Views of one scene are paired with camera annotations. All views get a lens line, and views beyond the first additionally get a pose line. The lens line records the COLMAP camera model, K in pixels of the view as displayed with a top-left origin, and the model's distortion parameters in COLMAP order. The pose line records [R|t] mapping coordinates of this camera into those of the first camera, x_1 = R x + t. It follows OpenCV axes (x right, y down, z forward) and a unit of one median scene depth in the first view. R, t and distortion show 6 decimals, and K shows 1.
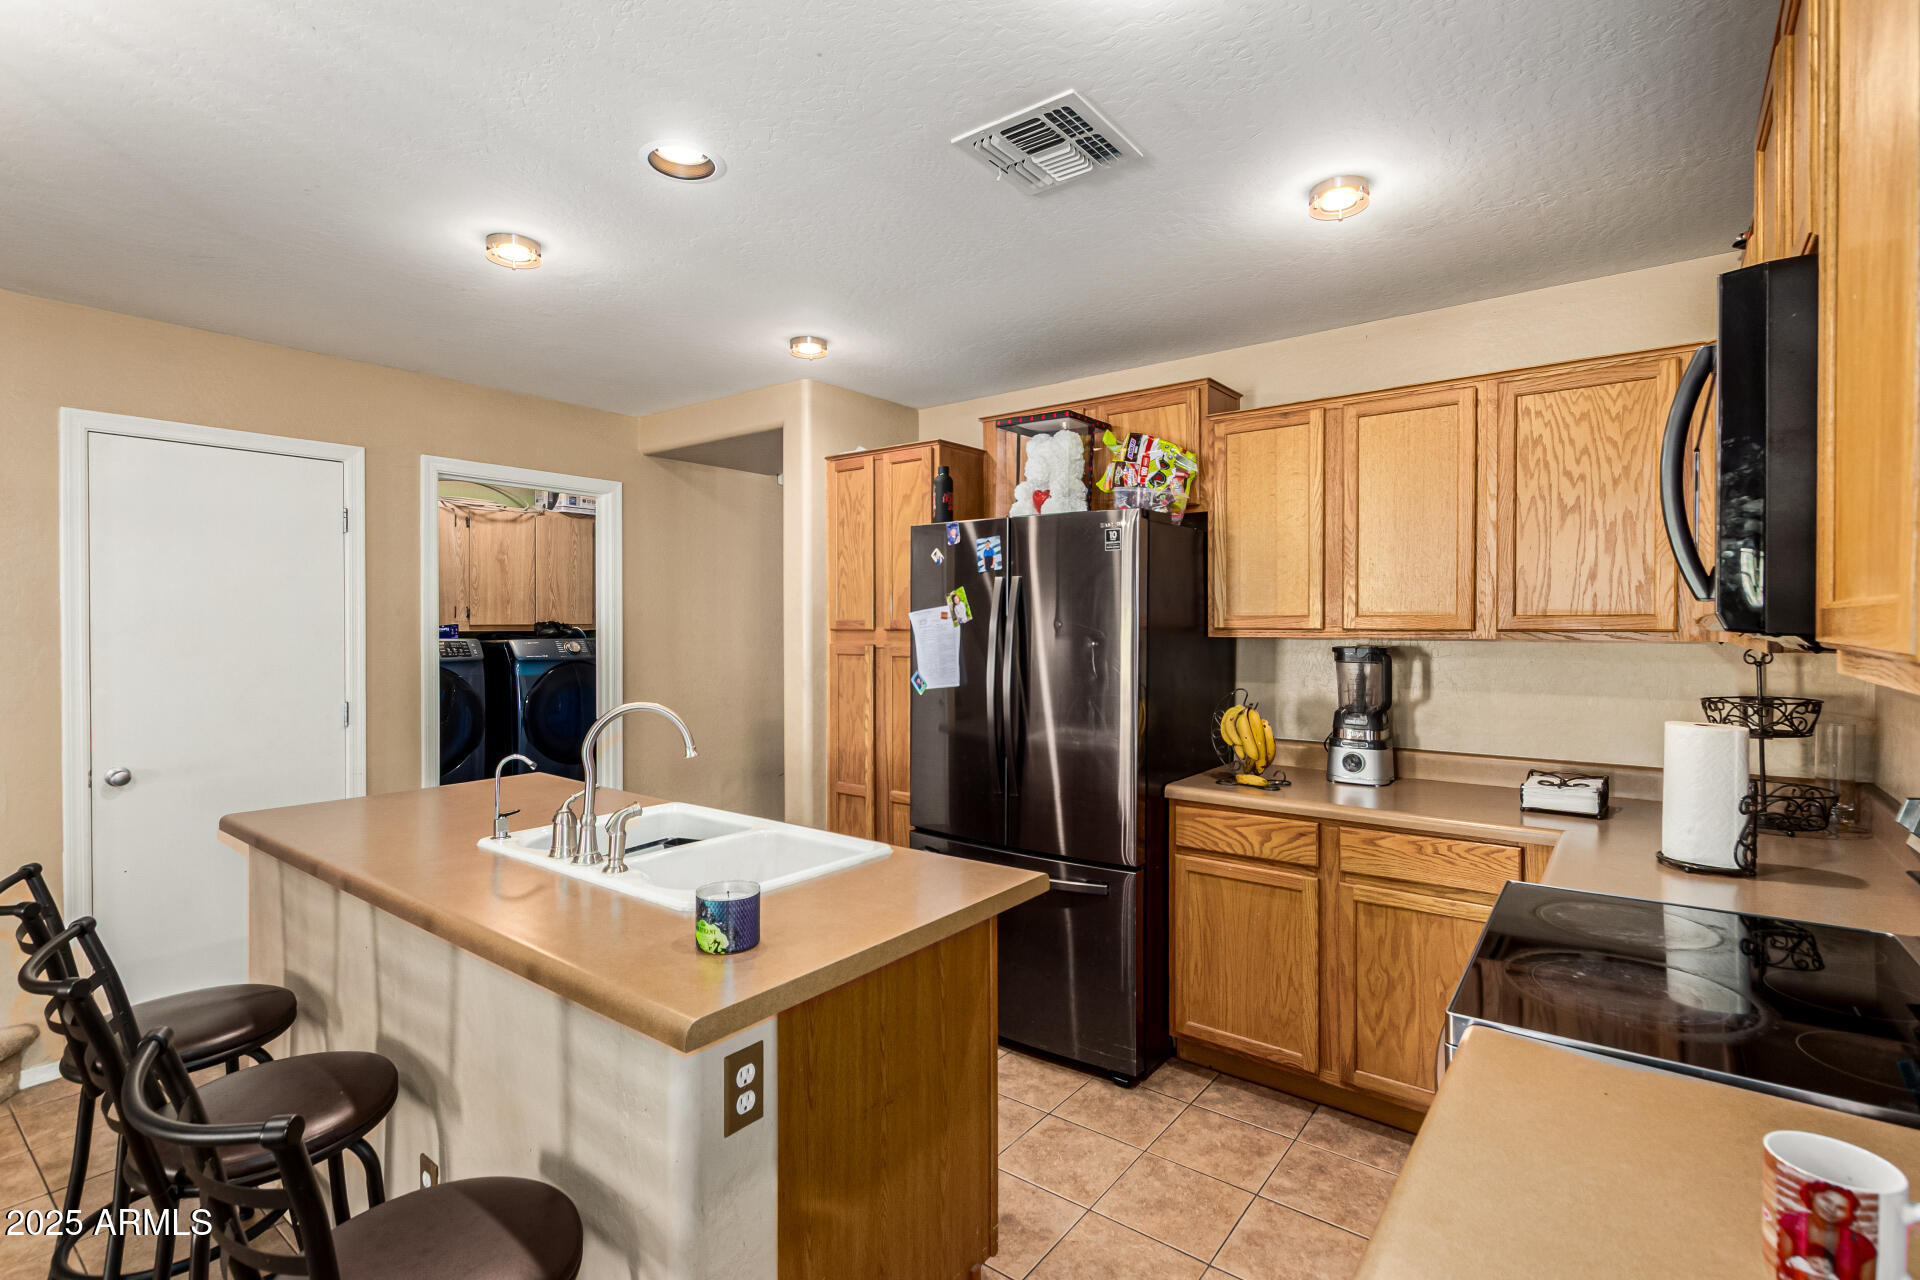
lens RADIAL K [[885.8, 0, 966.0], [0, 885.8, 635.5], [0, 0, 1]] dist [0.002935, -0.000694]
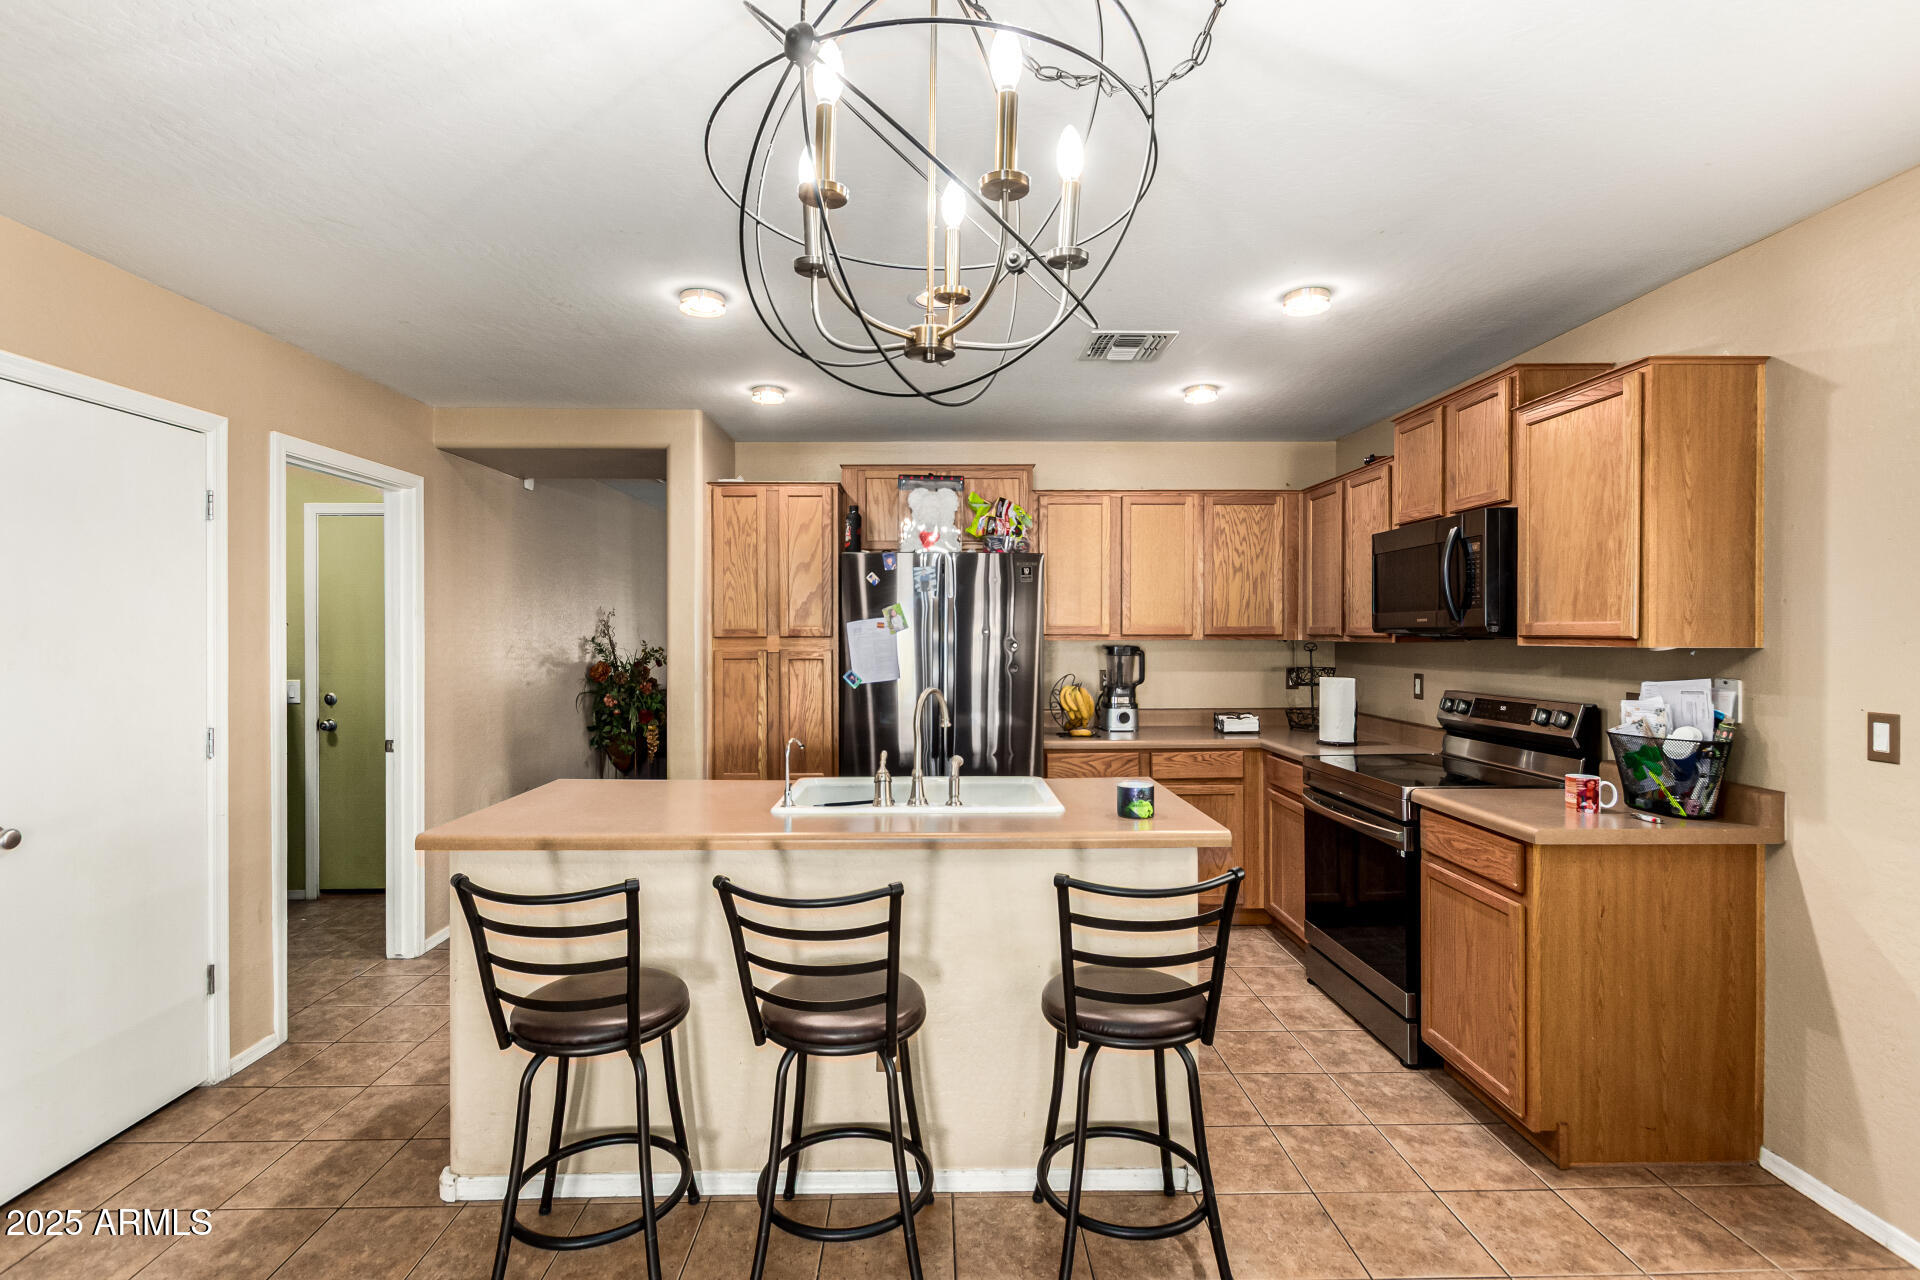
lens RADIAL K [[874.5, 0, 928.7], [0, 874.5, 635.4], [0, 0, 1]] dist [0.003218, -0.000065]
pose [[0.792063, -0.003479, 0.610429, -0.757959], [0.010099, 0.999922, -0.007405, 0.002224], [-0.610355, 0.012030, 0.792036, -0.042427]]
